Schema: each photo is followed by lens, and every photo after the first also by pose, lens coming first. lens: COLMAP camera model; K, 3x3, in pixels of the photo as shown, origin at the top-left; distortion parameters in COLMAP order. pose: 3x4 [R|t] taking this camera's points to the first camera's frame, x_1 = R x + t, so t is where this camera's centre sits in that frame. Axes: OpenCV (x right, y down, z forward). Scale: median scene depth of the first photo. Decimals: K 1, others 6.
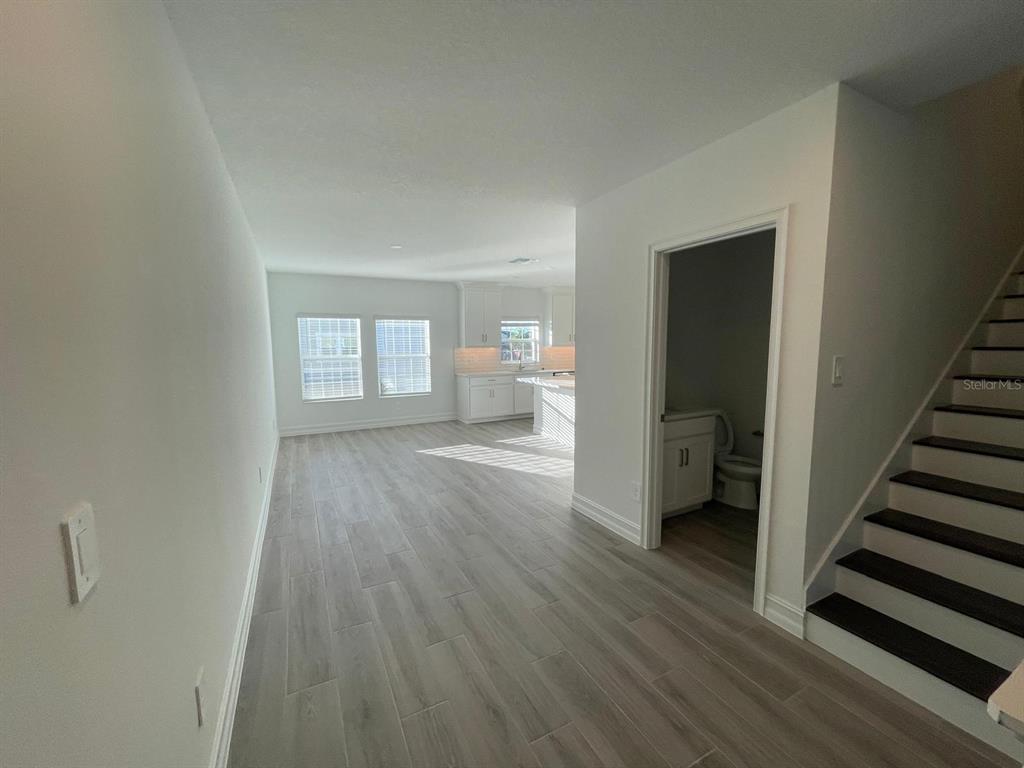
lens RADIAL K [[412.9, 0, 507.0], [0, 412.9, 382.8], [0, 0, 1]] dist [-0.000672, -0.000184]
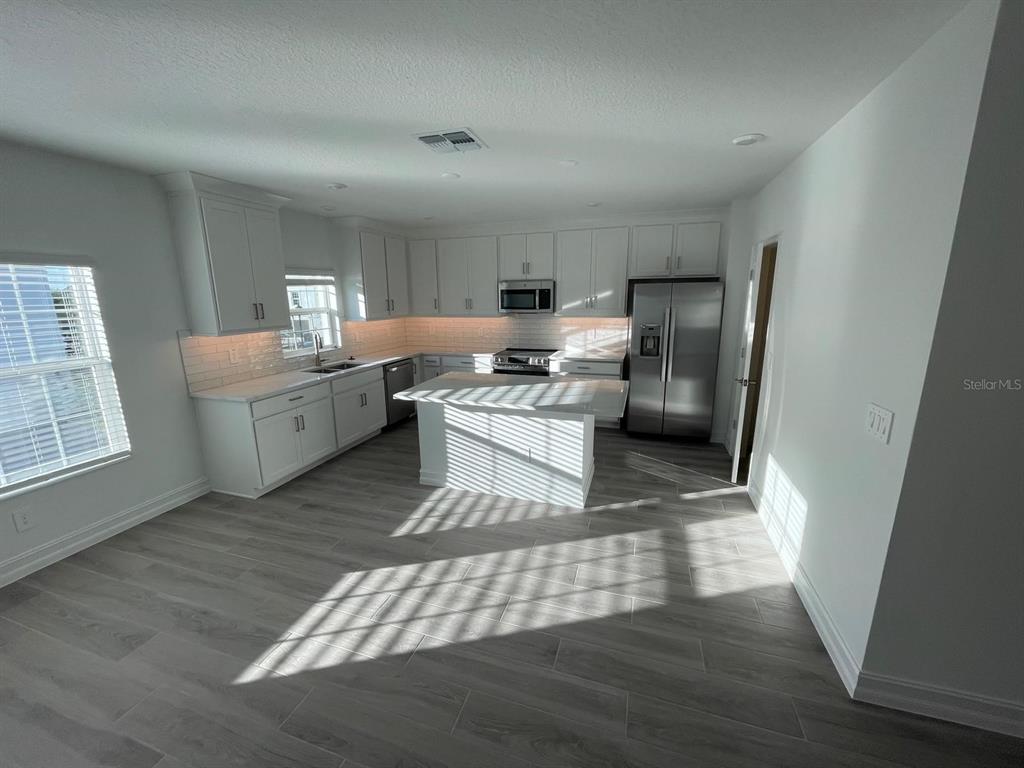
lens RADIAL K [[412.9, 0, 507.0], [0, 412.9, 382.8], [0, 0, 1]] dist [-0.000672, -0.000184]
pose [[0.712450, -0.146453, 0.686270, -0.221600], [0.071847, 0.988063, 0.136269, -0.083912], [-0.698035, -0.047779, 0.714468, 0.540841]]
